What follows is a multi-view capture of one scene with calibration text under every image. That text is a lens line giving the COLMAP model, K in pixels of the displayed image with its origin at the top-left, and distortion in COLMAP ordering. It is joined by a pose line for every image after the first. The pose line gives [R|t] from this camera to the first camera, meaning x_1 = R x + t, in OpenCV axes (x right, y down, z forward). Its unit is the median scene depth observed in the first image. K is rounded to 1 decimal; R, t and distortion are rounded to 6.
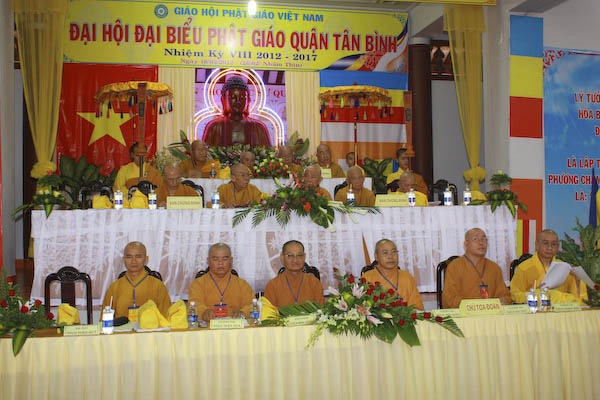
lens RADIAL K [[720.6, 0, 299.9], [0, 720.6, 200.1], [0, 0, 1]] dist [-0.017943, 0.000000]
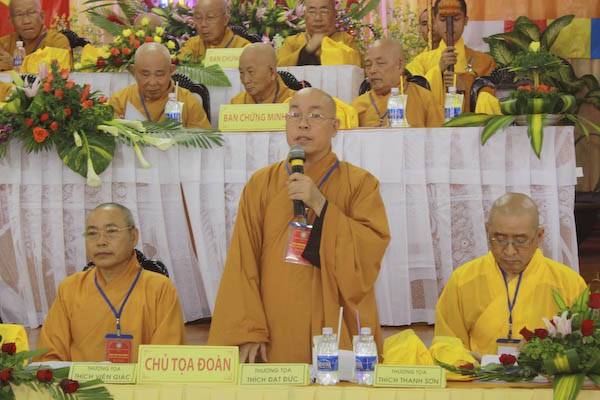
lens RADIAL K [[1522.0, 0, 300.0], [0, 1522.0, 200.1], [0, 0, 1]] dist [0.097162, 0.000000]
pose [[0.927008, 0.018341, -0.374593, 0.493679], [0.003752, 0.998300, 0.058165, -0.002451], [0.375023, -0.055324, 0.925363, 0.134795]]
